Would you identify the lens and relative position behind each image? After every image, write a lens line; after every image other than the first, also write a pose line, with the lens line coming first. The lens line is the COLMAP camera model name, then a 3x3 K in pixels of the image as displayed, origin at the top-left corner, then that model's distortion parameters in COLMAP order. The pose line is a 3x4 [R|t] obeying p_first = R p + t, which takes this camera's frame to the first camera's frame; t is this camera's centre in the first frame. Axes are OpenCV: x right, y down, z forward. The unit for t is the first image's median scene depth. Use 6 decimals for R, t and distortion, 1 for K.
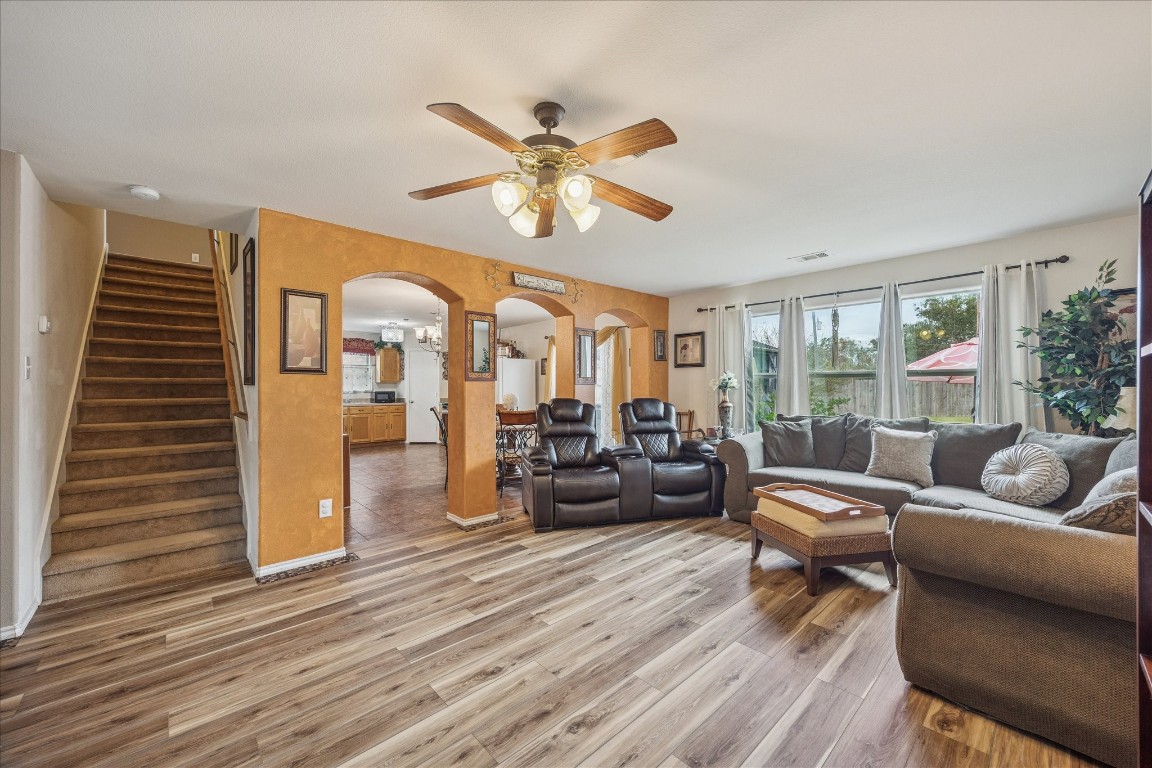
lens RADIAL K [[447.9, 0, 586.2], [0, 447.9, 383.6], [0, 0, 1]] dist [-0.000842, 0.000038]
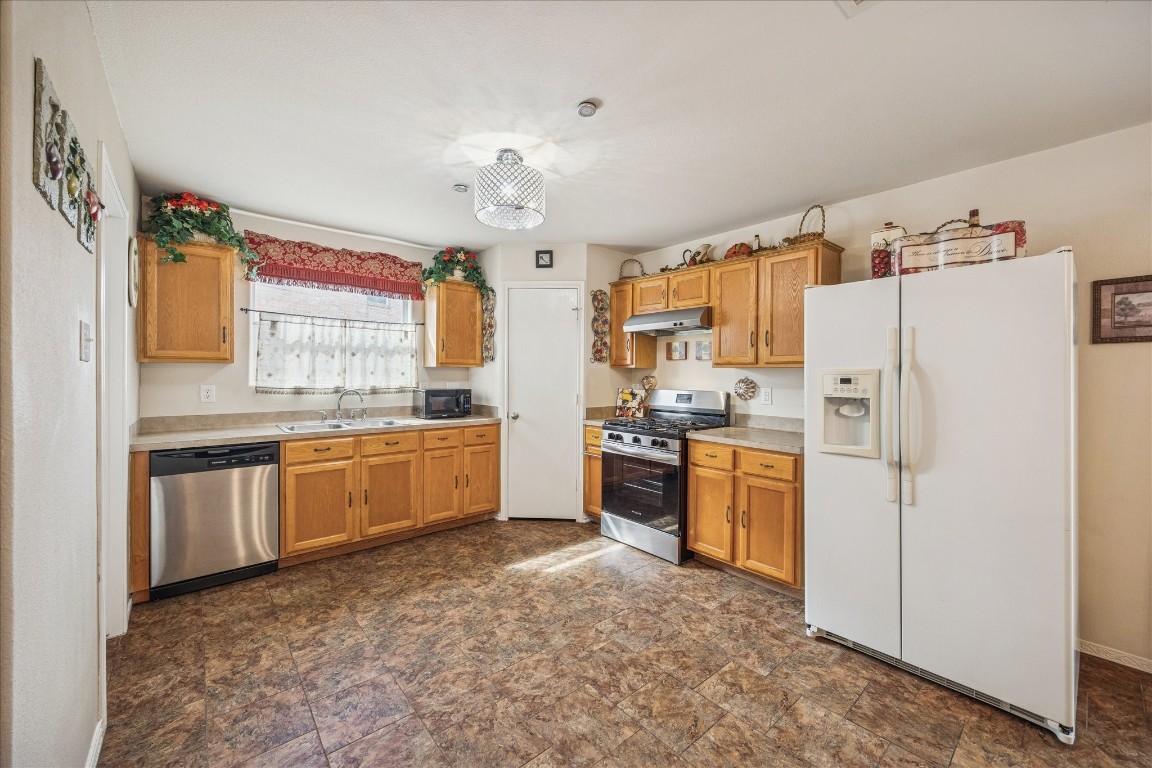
lens RADIAL K [[447.9, 0, 576.3], [0, 447.9, 375.9], [0, 0, 1]] dist [-0.000842, 0.000038]
pose [[0.998868, 0.012298, -0.045948, -0.316835], [-0.011617, 0.999819, 0.015062, -0.001788], [0.046125, -0.014511, 0.998830, 0.606289]]
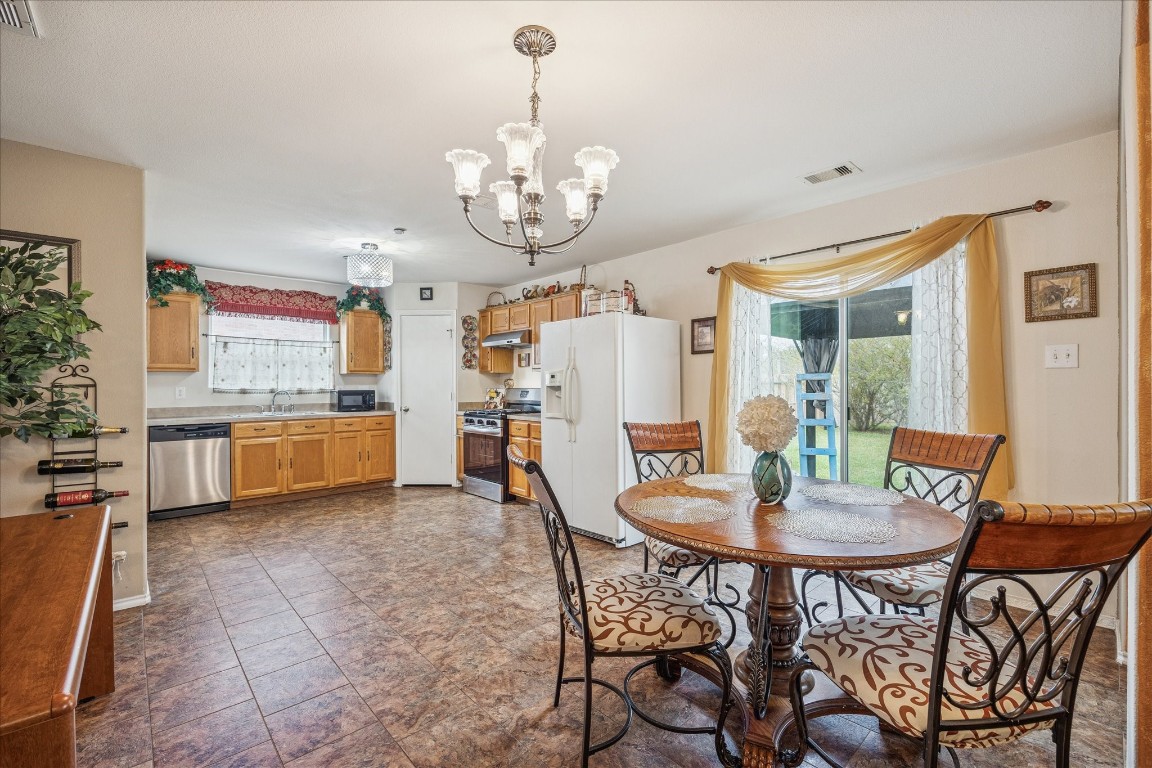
lens RADIAL K [[499.4, 0, 572.9], [0, 499.4, 382.8], [0, 0, 1]] dist [0.000263, -0.000071]
pose [[0.999738, 0.000383, -0.022871, -0.175102], [-0.000242, 0.999981, 0.006138, 0.004824], [0.022873, -0.006131, 0.999720, 0.404887]]
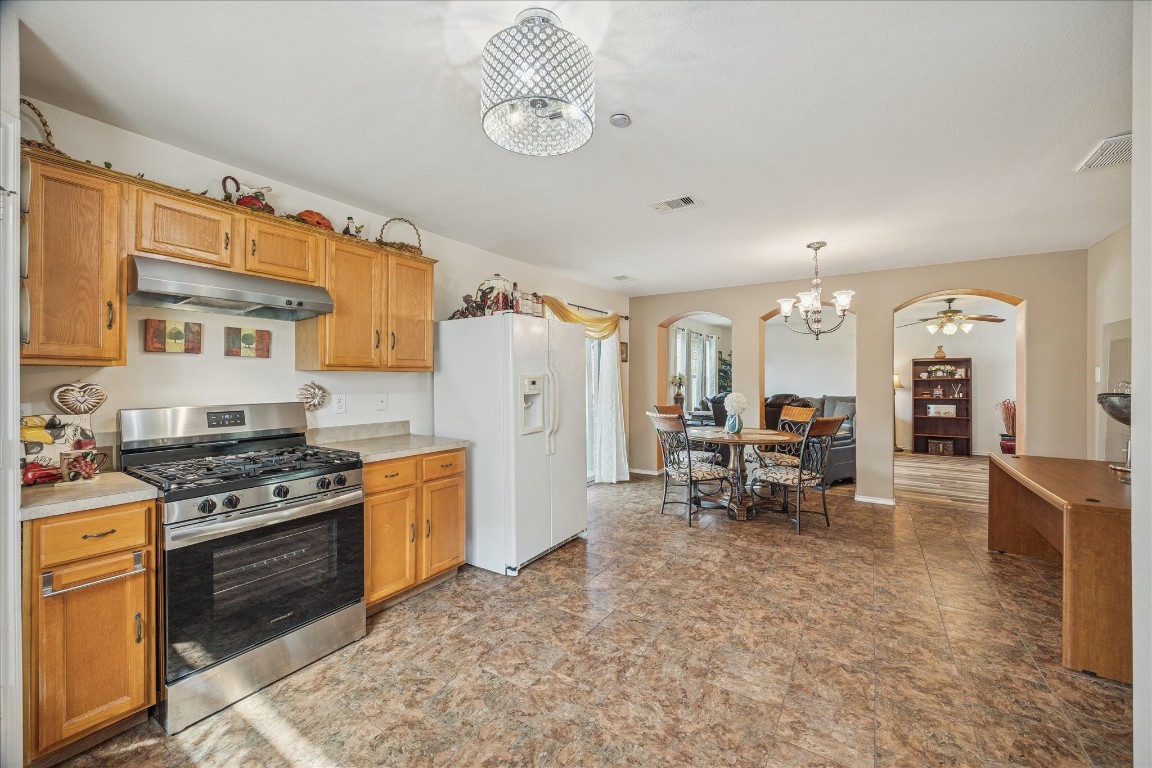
lens RADIAL K [[447.9, 0, 584.9], [0, 447.9, 379.5], [0, 0, 1]] dist [-0.000842, 0.000038]
pose [[-0.246082, 0.005071, 0.969236, -0.507407], [-0.006376, 0.999956, -0.006851, 0.001923], [-0.969228, -0.007866, -0.246039, 0.861219]]
